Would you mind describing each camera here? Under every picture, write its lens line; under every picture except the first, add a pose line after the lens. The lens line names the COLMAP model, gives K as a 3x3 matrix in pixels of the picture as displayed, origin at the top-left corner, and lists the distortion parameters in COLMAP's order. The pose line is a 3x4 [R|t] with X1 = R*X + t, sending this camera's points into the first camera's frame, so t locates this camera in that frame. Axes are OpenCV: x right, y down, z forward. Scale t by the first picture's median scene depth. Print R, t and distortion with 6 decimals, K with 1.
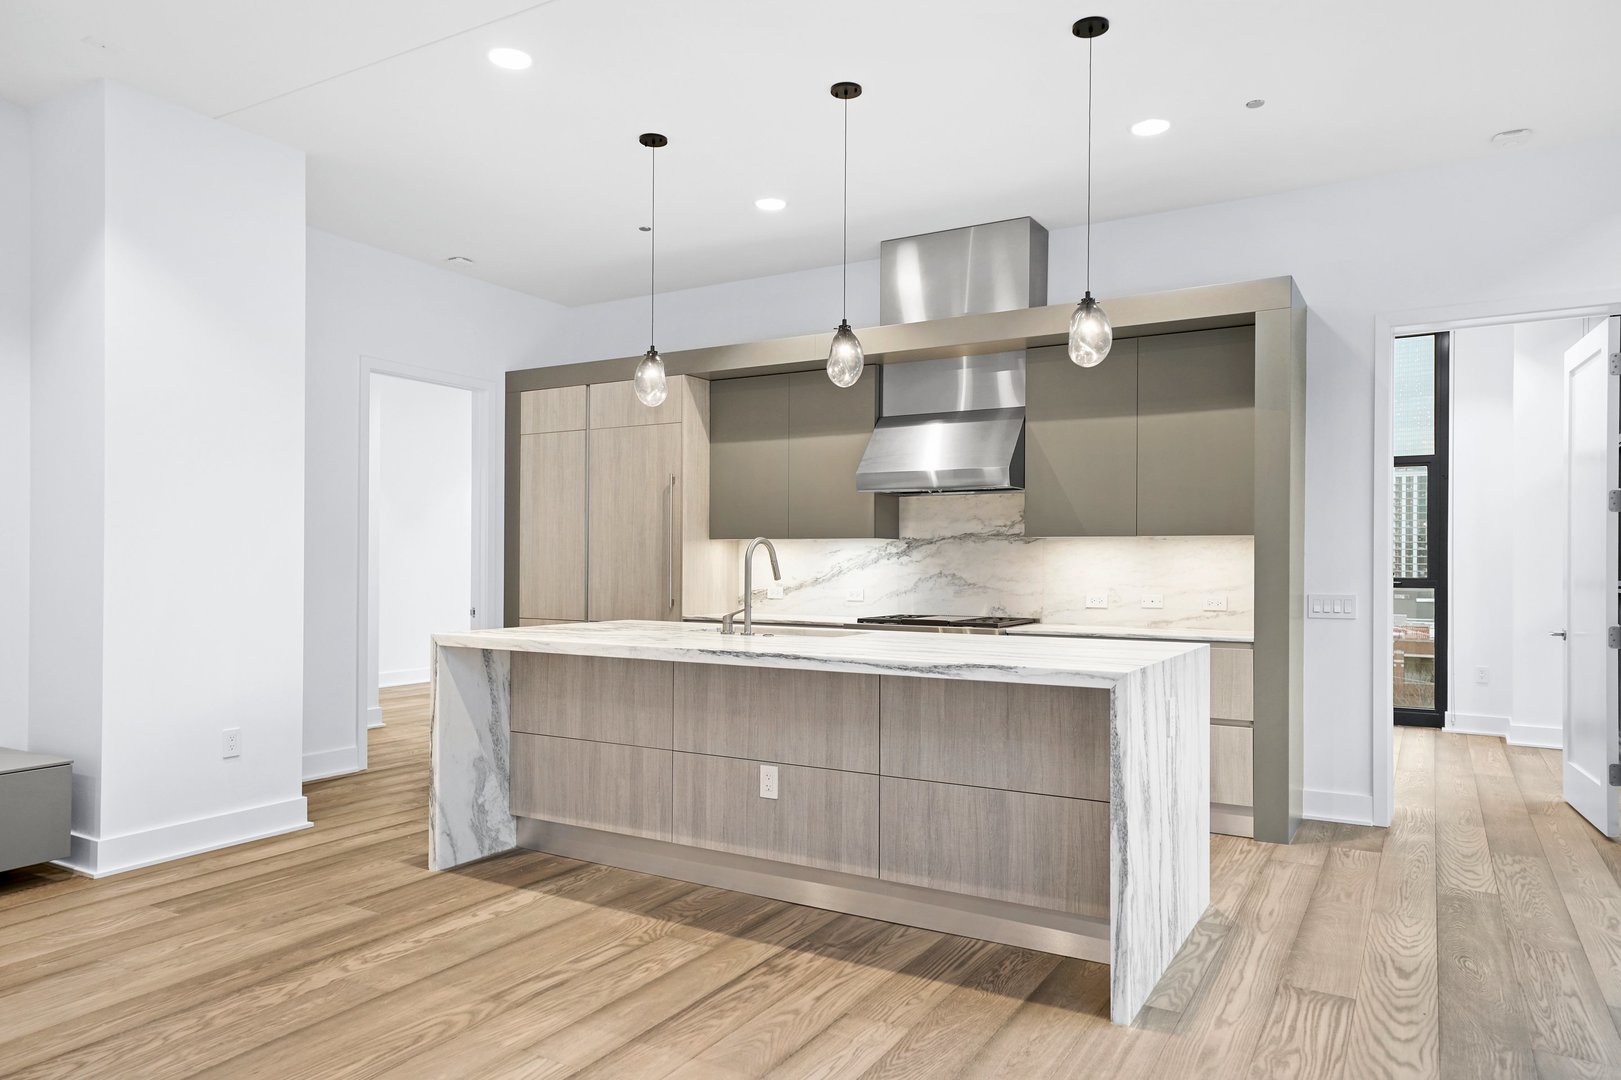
lens RADIAL K [[1048.6, 0, 808.7], [0, 1048.6, 559.4], [0, 0, 1]] dist [0.023097, 0.000972]
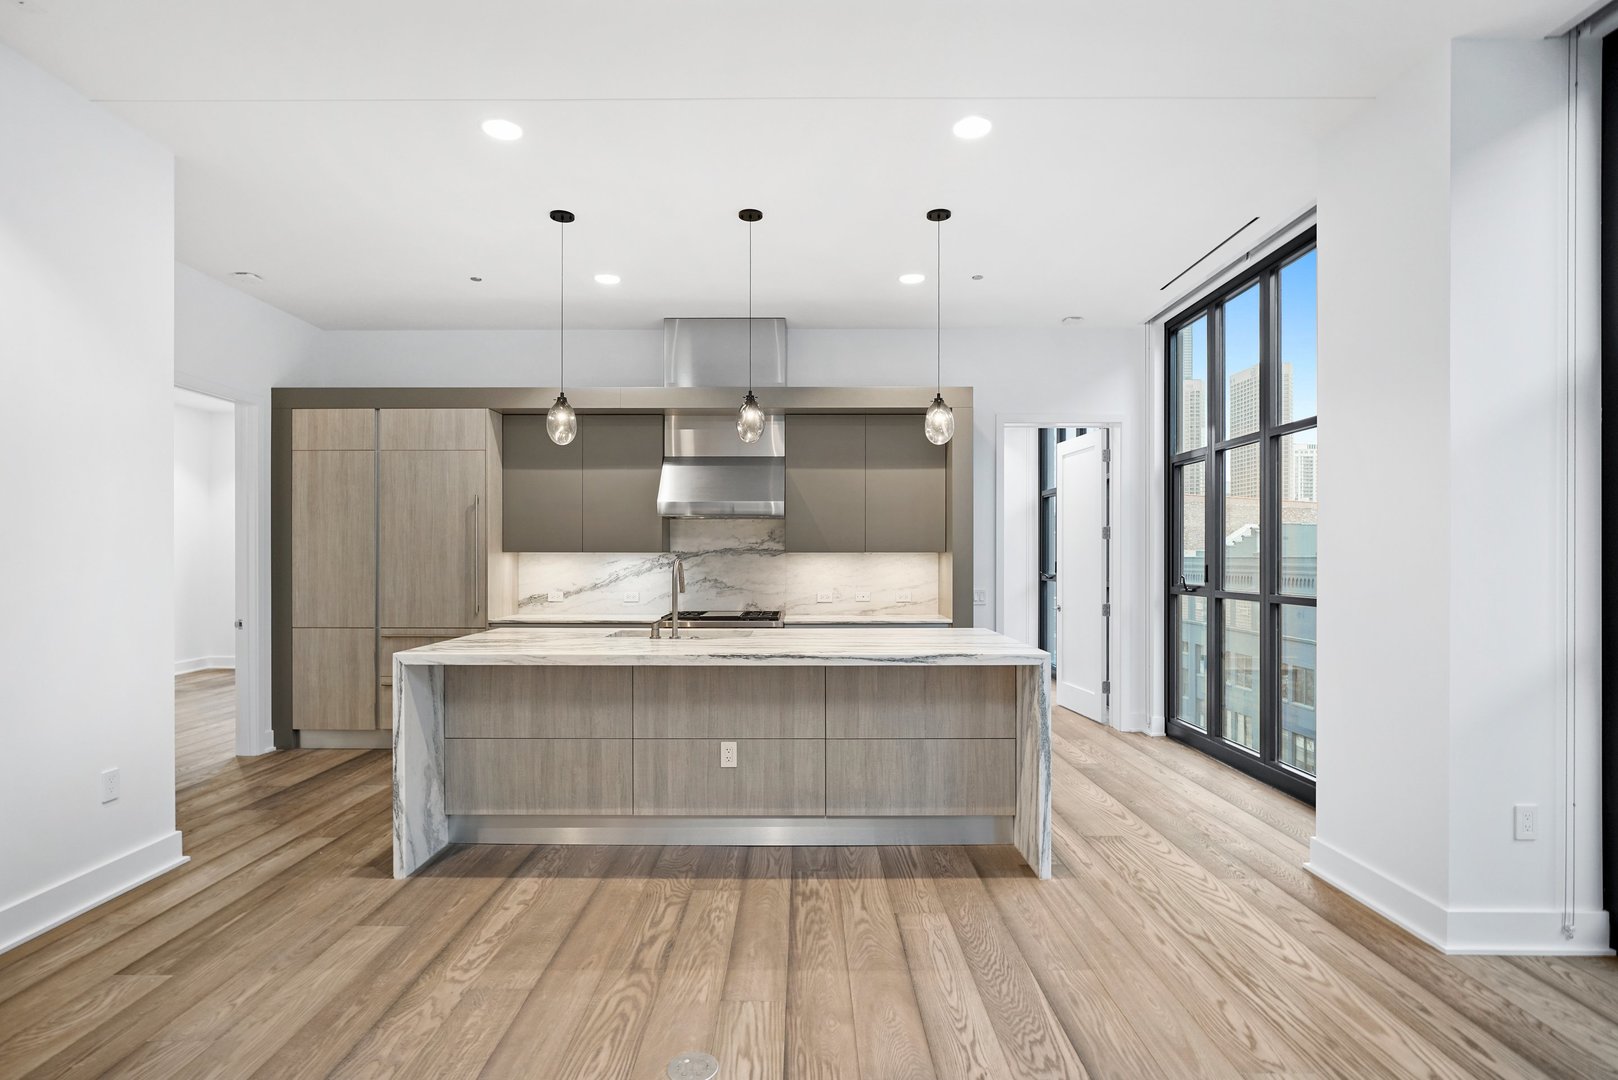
lens RADIAL K [[814.4, 0, 800.4], [0, 814.4, 557.3], [0, 0, 1]] dist [-0.007403, 0.000304]
pose [[0.863558, -0.005940, 0.504215, -0.417229], [0.002865, 0.999972, 0.006872, -0.029819], [-0.504242, -0.004489, 0.863551, 0.099301]]
